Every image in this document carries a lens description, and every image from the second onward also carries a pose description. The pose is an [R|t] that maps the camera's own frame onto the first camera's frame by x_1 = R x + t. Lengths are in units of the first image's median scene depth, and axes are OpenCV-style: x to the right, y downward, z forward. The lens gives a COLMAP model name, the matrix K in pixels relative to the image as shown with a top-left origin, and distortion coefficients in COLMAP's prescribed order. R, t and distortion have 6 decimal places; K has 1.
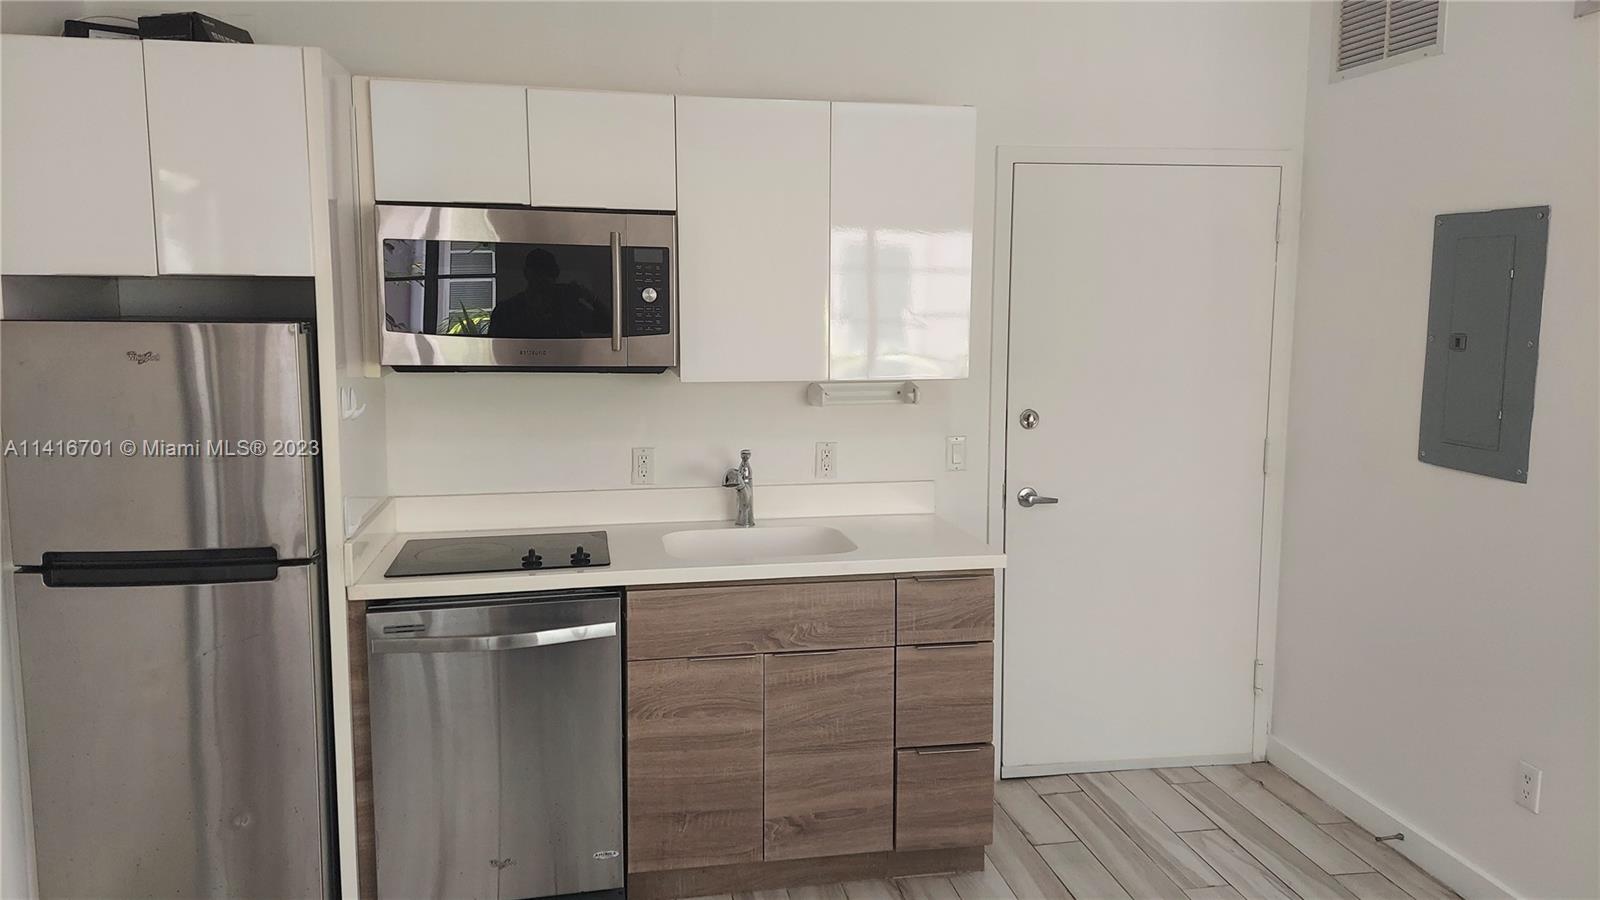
lens RADIAL K [[1144.1, 0, 809.1], [0, 1144.1, 436.0], [0, 0, 1]] dist [0.072378, -0.078212]
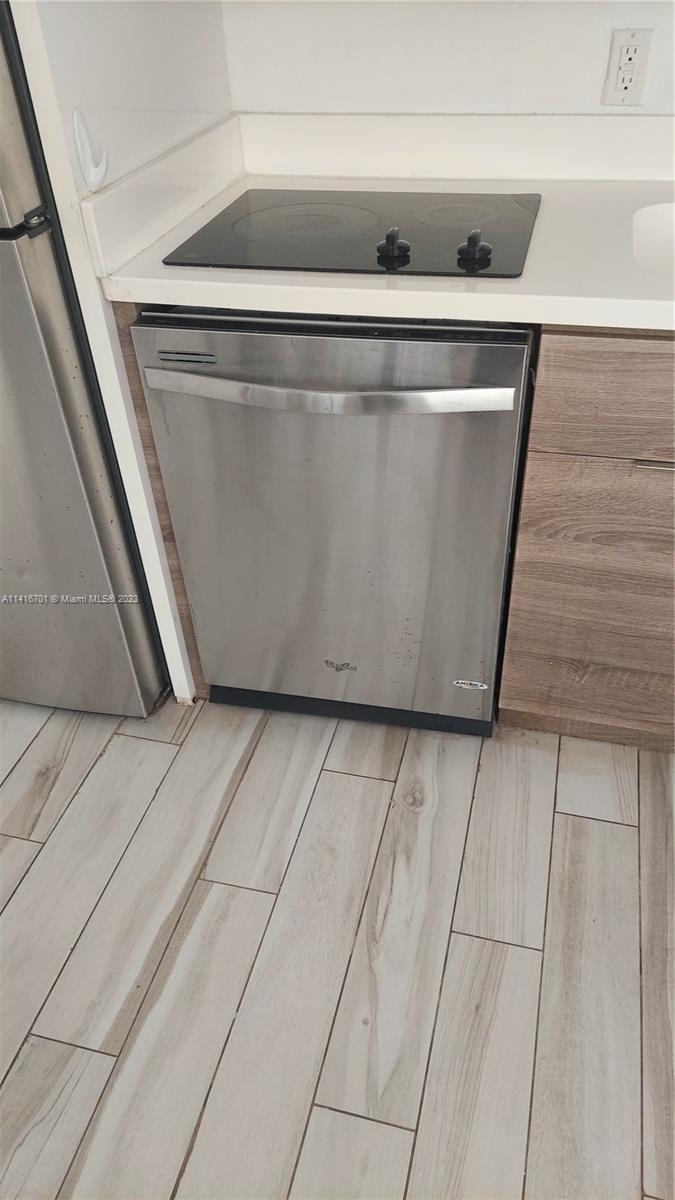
lens RADIAL K [[858.1, 0, 351.6], [0, 858.1, 596.8], [0, 0, 1]] dist [0.072378, -0.078212]
pose [[0.906577, 0.236608, -0.349479, -0.064512], [-0.012902, 0.843218, 0.537417, 0.019172], [0.421844, -0.482701, 0.767494, 0.562018]]
